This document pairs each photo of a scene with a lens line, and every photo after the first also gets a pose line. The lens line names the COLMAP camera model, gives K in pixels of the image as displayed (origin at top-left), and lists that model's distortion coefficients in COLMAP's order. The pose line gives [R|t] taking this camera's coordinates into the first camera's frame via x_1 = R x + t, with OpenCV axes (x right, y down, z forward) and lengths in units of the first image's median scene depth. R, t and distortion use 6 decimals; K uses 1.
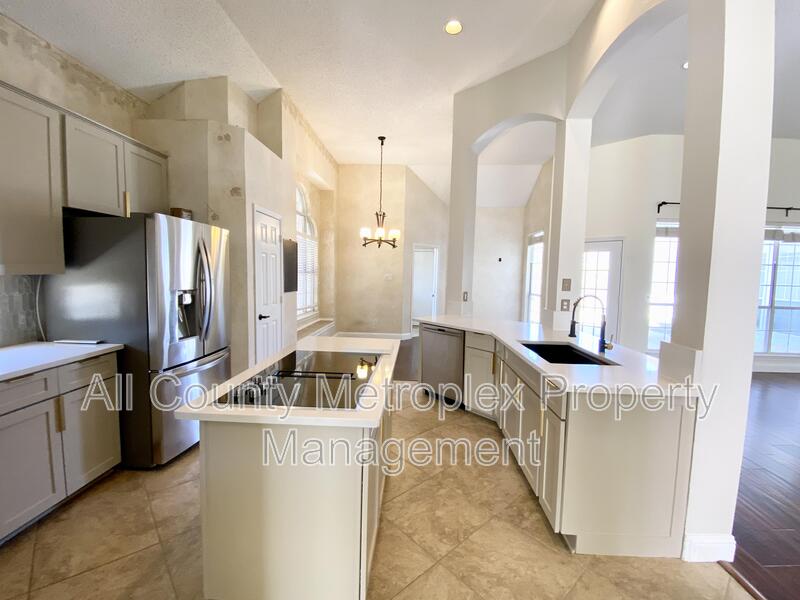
lens RADIAL K [[325.5, 0, 405.2], [0, 325.5, 296.2], [0, 0, 1]] dist [-0.003397, -0.001274]
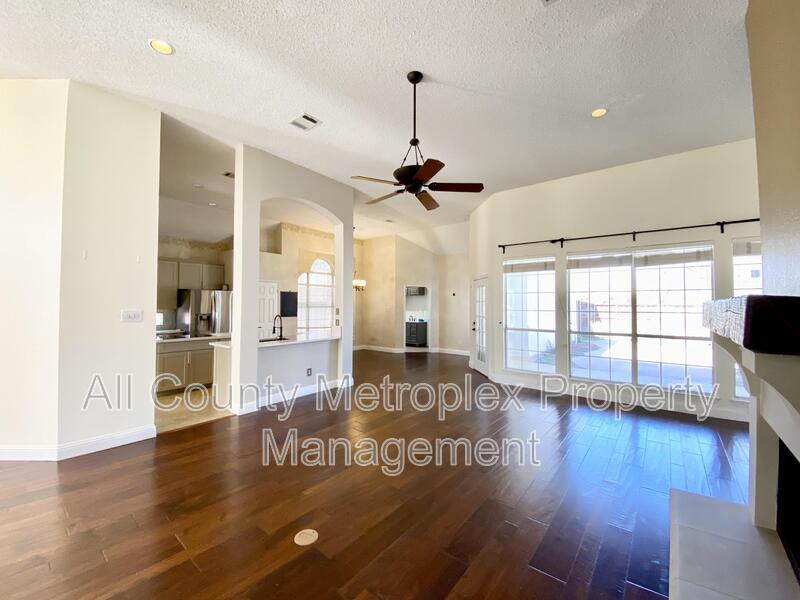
lens RADIAL K [[322.7, 0, 399.4], [0, 322.7, 298.9], [0, 0, 1]] dist [-0.021845, -0.000269]
pose [[0.823460, -0.031188, -0.566517, 1.138491], [-0.024586, 0.995589, -0.090548, 0.030518], [0.566842, 0.088491, 0.819060, -0.173061]]
